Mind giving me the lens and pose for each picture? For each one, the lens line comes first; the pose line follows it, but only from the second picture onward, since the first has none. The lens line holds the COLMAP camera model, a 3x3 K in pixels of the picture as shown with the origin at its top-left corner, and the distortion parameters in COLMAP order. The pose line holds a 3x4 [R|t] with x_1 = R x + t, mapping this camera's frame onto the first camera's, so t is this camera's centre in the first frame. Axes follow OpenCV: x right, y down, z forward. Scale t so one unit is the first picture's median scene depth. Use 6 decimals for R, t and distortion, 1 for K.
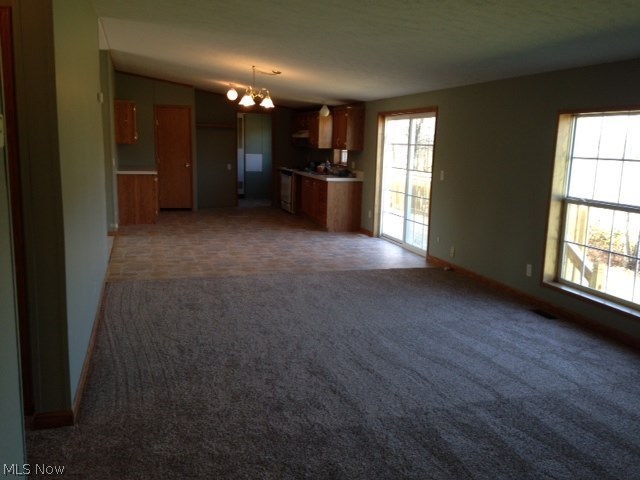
lens RADIAL K [[588.3, 0, 320.0], [0, 588.3, 240.0], [0, 0, 1]] dist [0.243168, -0.372283]
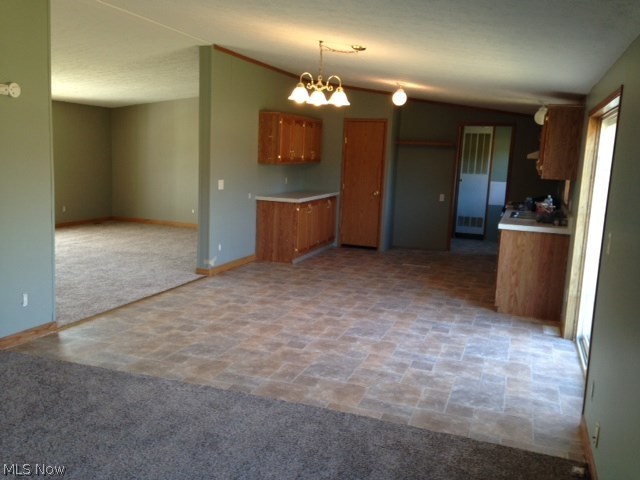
lens RADIAL K [[588.3, 0, 320.0], [0, 588.3, 240.0], [0, 0, 1]] dist [0.243168, -0.372283]
pose [[0.808064, 0.099700, -0.580596, 0.215281], [-0.124853, 0.992169, -0.003393, -0.062539], [0.575712, 0.075231, 0.814184, 0.391264]]
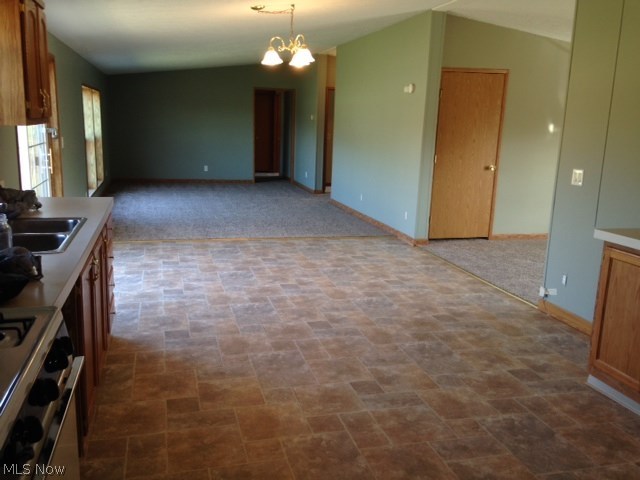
lens RADIAL K [[588.3, 0, 320.0], [0, 588.3, 240.0], [0, 0, 1]] dist [0.243168, -0.372283]
pose [[-0.997914, -0.059379, 0.025344, -0.139612], [-0.046272, 0.931566, 0.360616, -0.228552], [-0.045022, 0.358691, -0.932370, 1.359199]]
